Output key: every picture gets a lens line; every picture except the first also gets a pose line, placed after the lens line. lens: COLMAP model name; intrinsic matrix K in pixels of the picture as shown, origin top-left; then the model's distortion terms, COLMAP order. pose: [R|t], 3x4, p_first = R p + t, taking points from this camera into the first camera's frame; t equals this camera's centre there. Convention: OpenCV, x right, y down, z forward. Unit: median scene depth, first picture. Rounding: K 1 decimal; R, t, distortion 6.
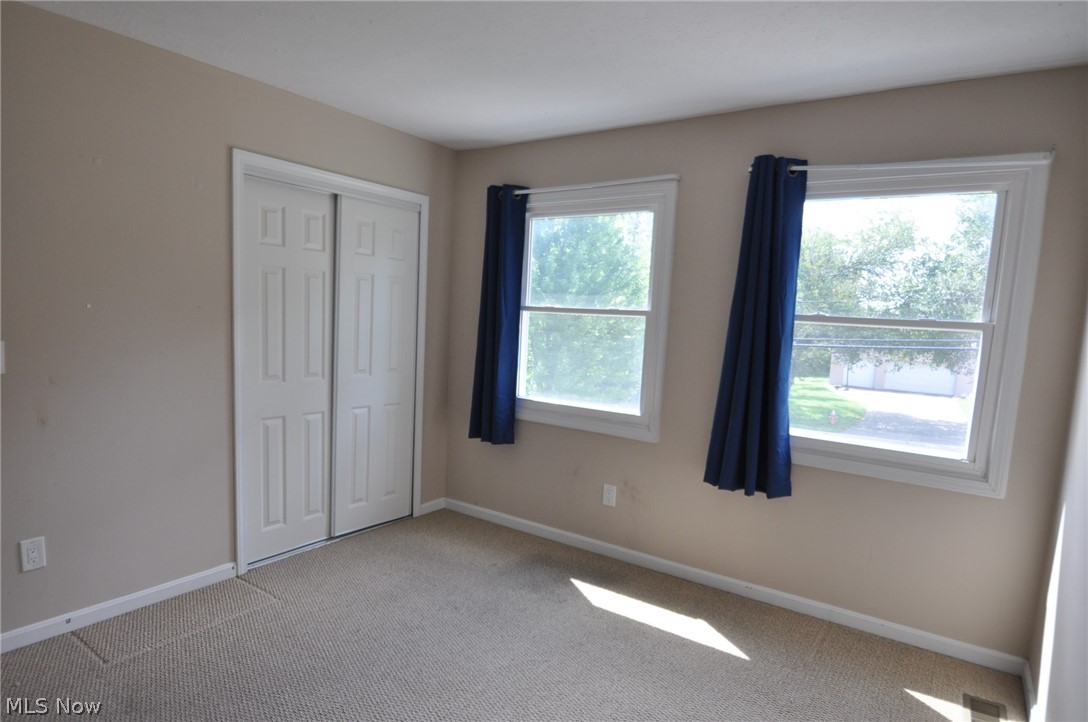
lens RADIAL K [[633.7, 0, 542.3], [0, 633.7, 361.3], [0, 0, 1]] dist [-0.033173, -0.000839]
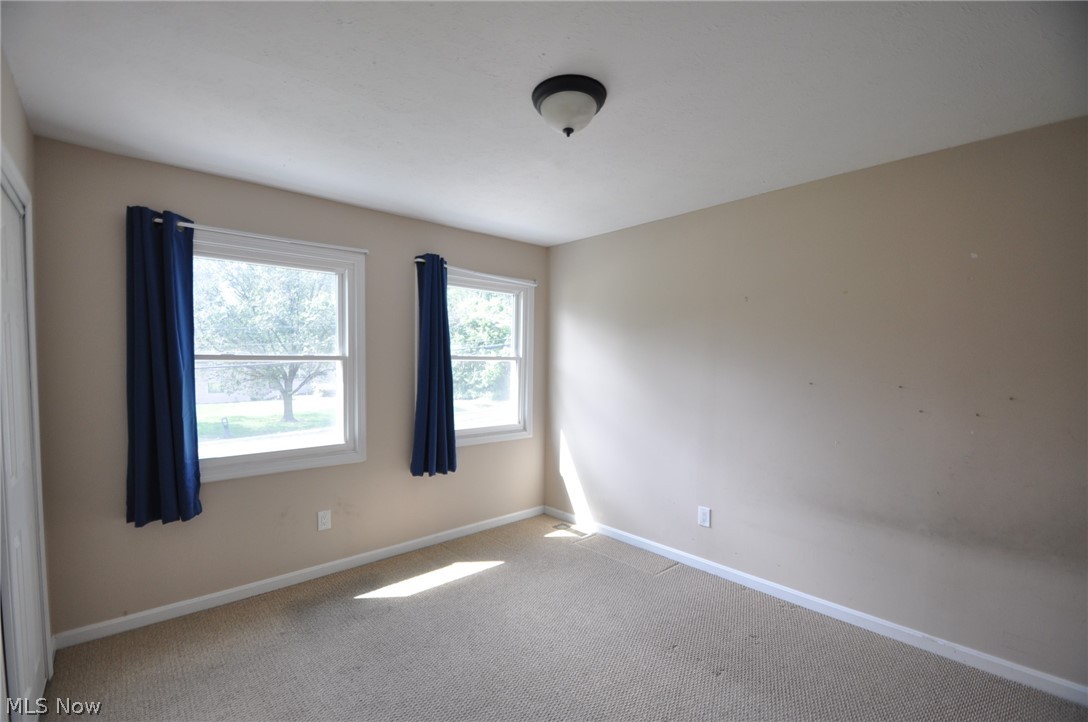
lens RADIAL K [[466.2, 0, 542.3], [0, 466.2, 366.2], [0, 0, 1]] dist [-0.004378, -0.001055]
pose [[0.223085, -0.052075, 0.973407, -0.599720], [0.084072, 0.995879, 0.034010, -0.056815], [-0.971167, 0.074249, 0.226544, 0.416753]]
